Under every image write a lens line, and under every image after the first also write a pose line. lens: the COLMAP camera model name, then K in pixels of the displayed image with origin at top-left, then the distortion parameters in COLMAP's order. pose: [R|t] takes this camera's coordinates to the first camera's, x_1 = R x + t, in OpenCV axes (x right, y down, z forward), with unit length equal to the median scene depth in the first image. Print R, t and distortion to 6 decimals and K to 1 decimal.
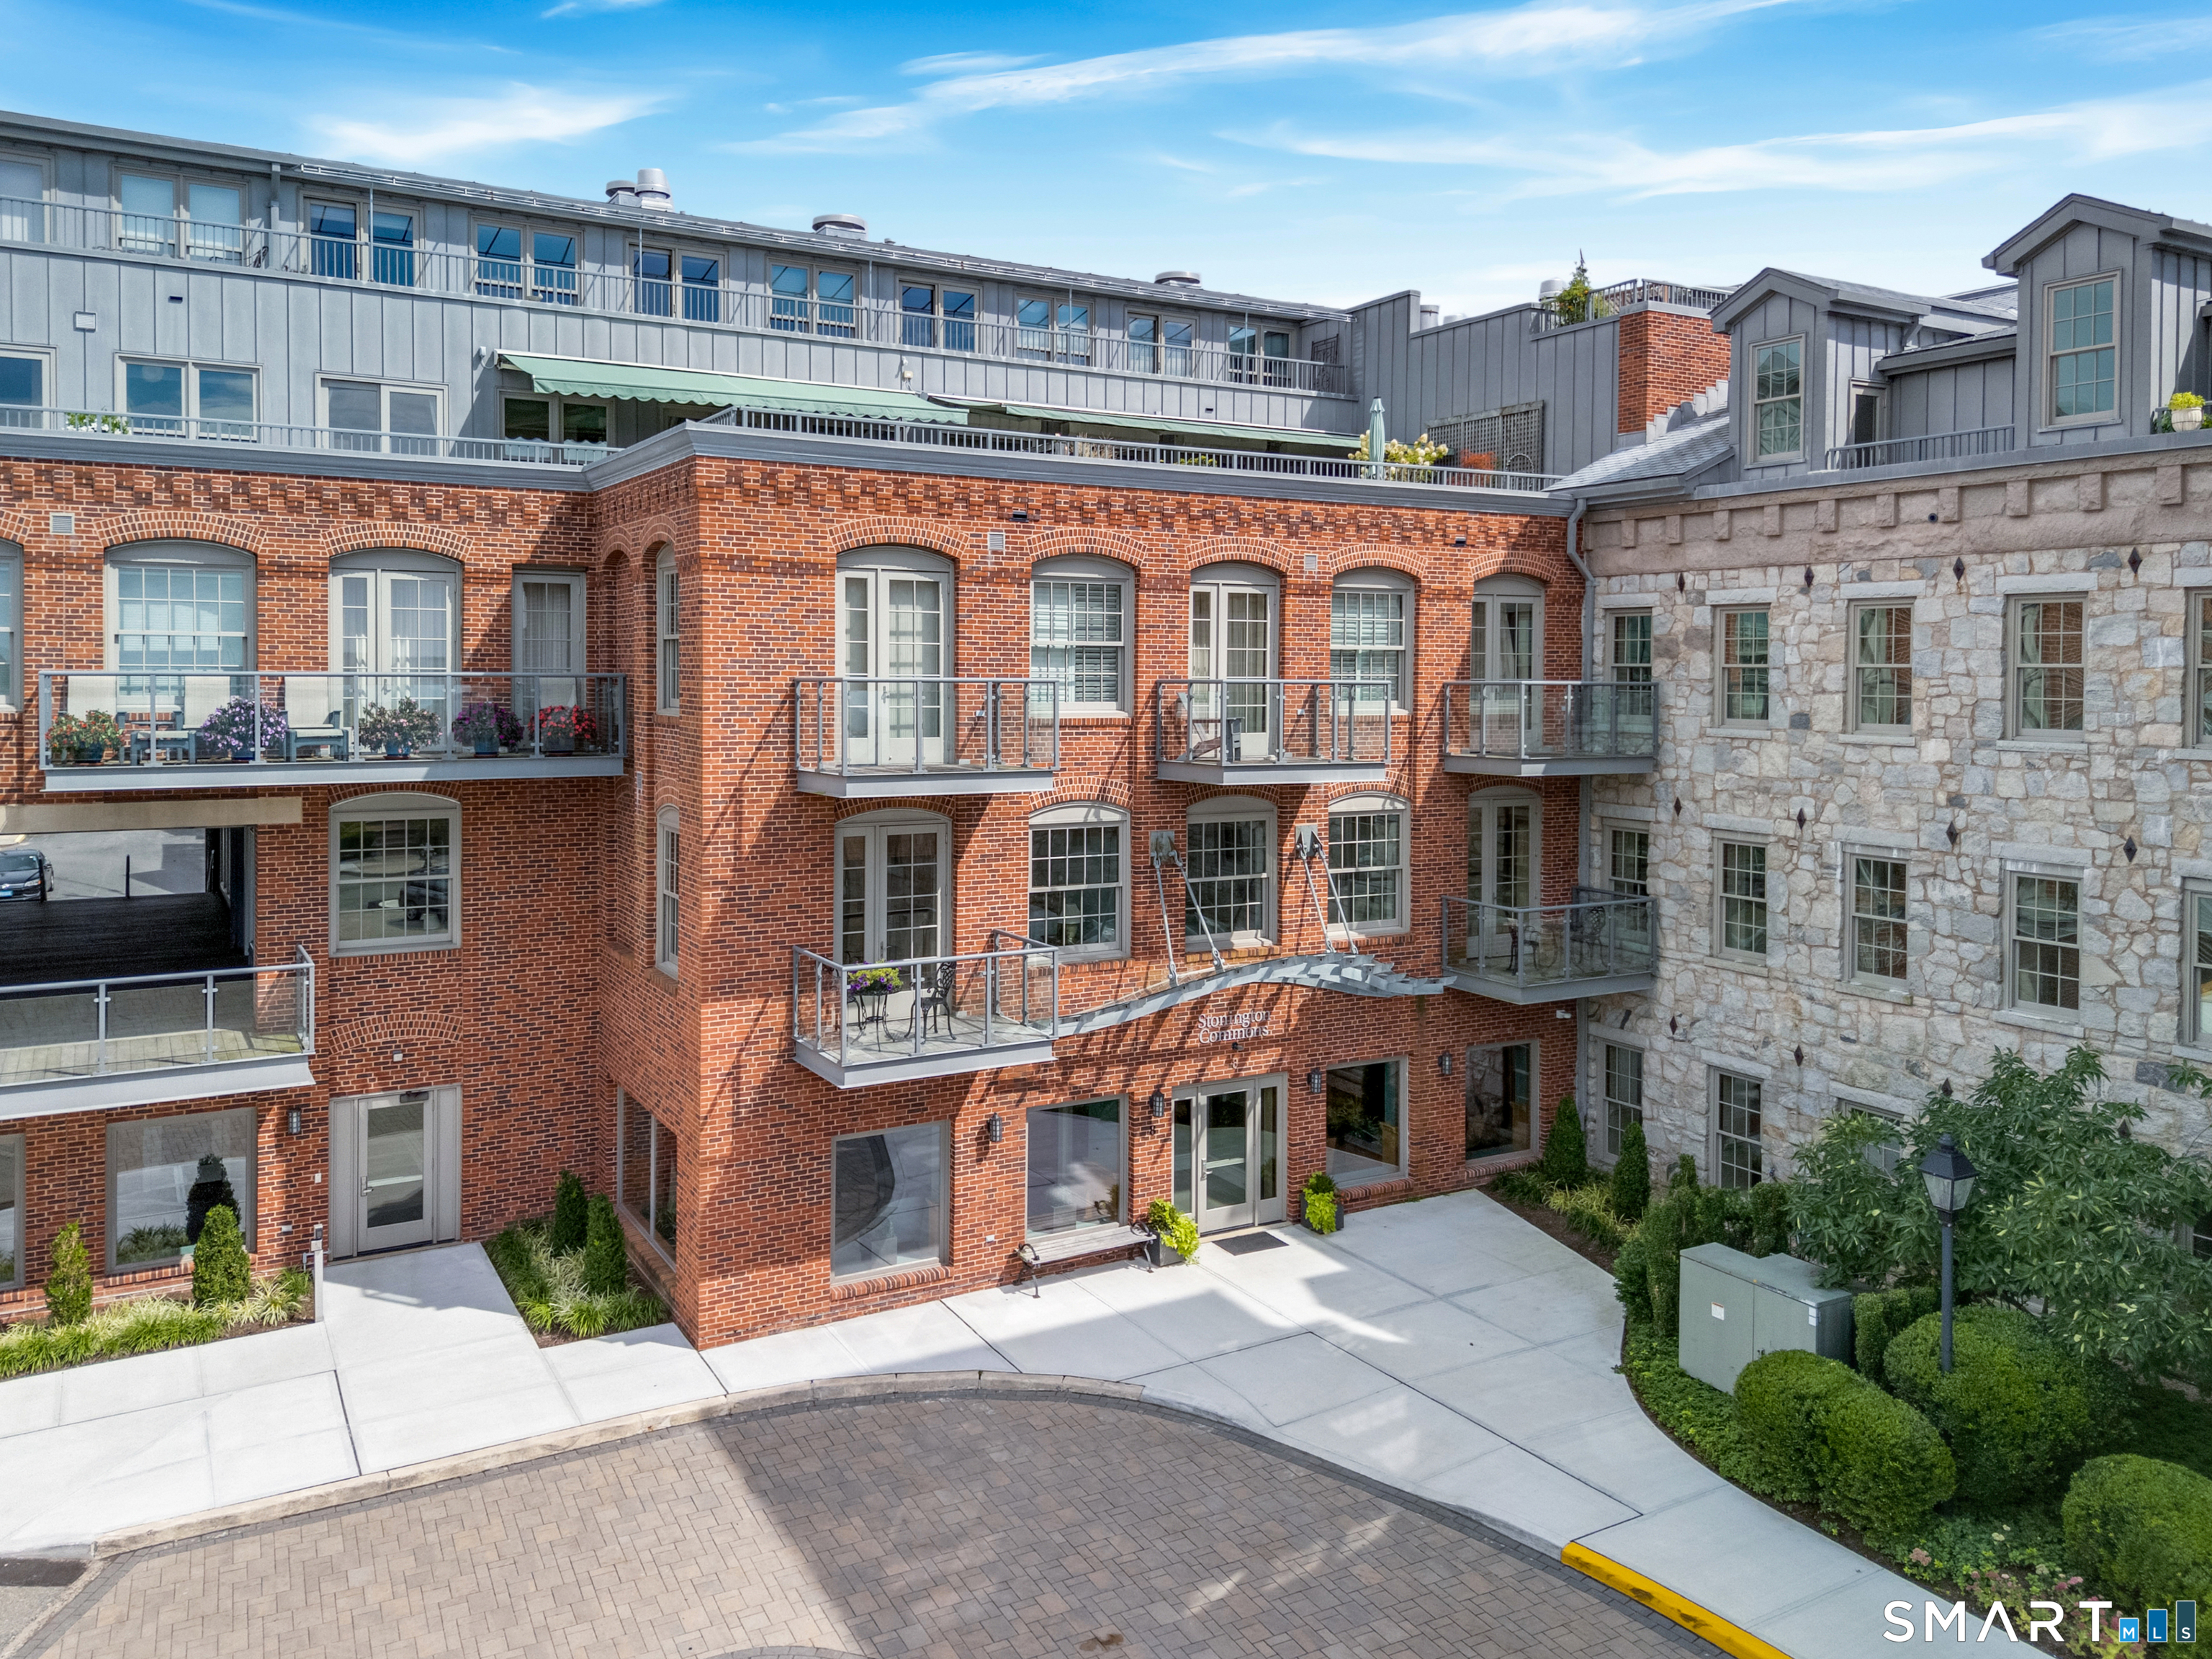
lens RADIAL K [[1617.6, 0, 1106.0], [0, 1617.6, 829.5], [0, 0, 1]] dist [0.078060, -0.000068]
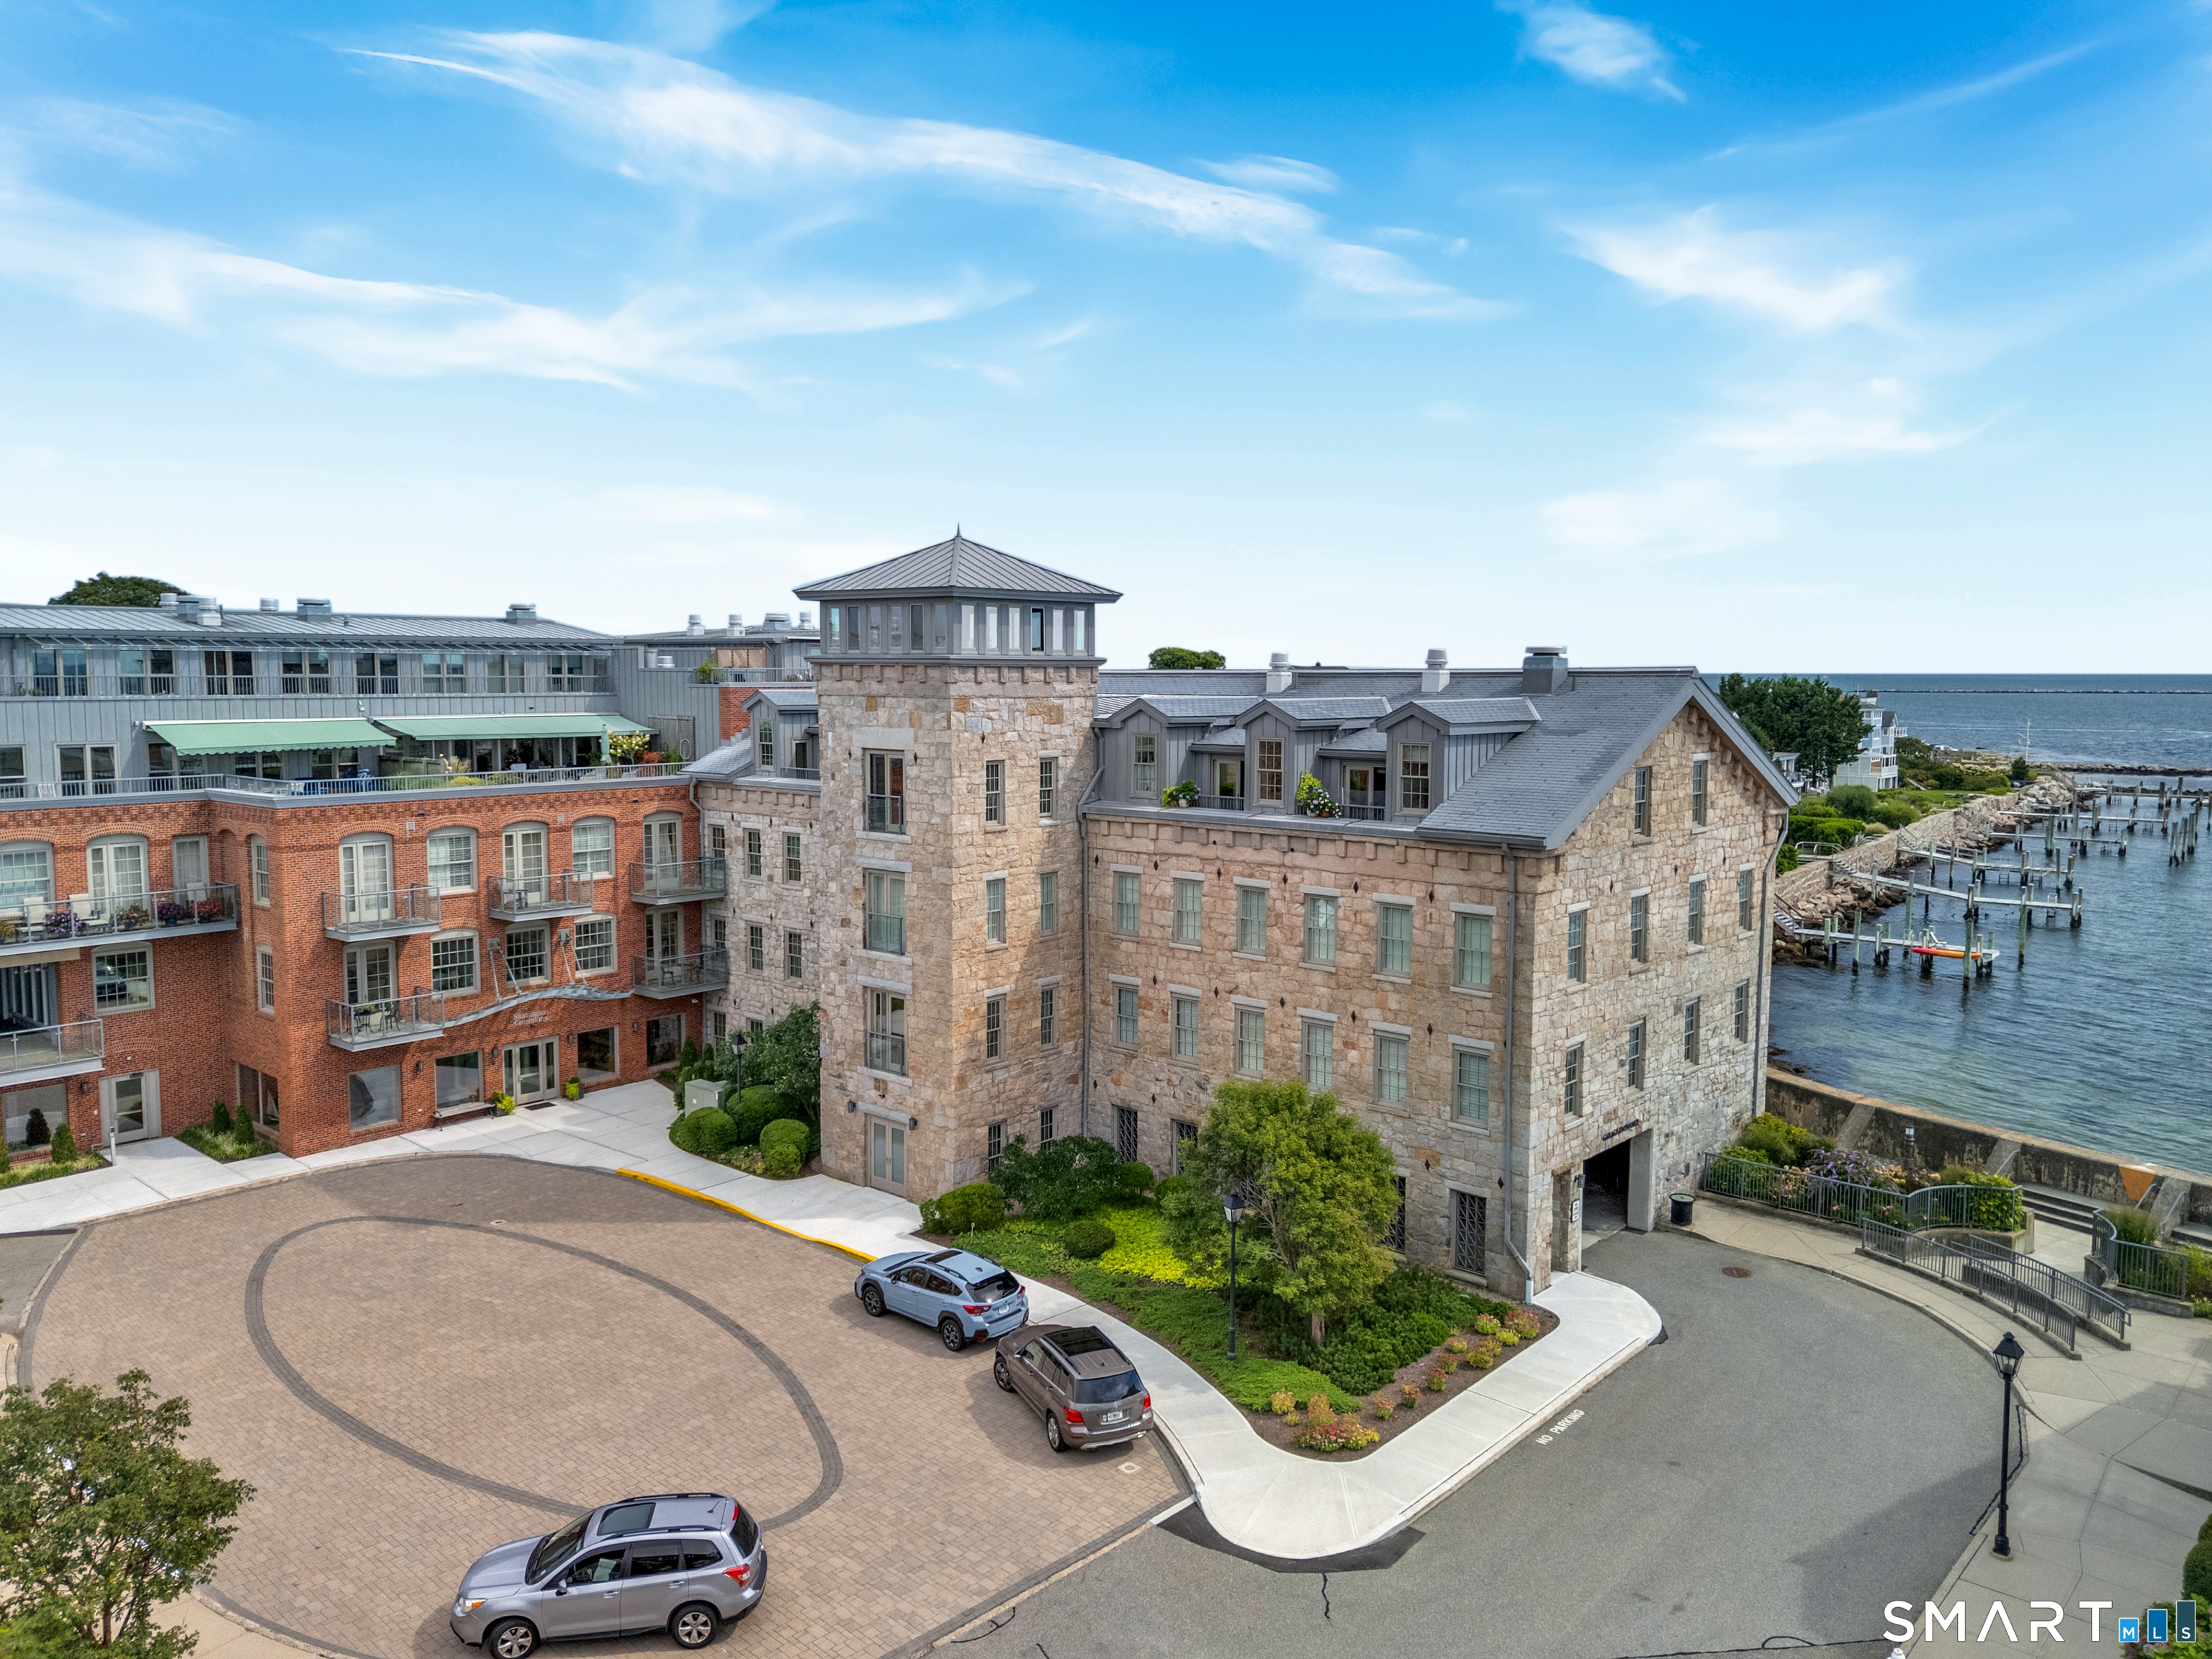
lens RADIAL K [[1410.6, 0, 1112.2], [0, 1410.6, 856.7], [0, 0, 1]] dist [0.001023, -0.002105]
pose [[0.928436, -0.035890, 0.369755, 0.119015], [0.031723, 0.999346, 0.017346, -0.128534], [-0.370136, -0.004375, 0.928967, -1.291953]]
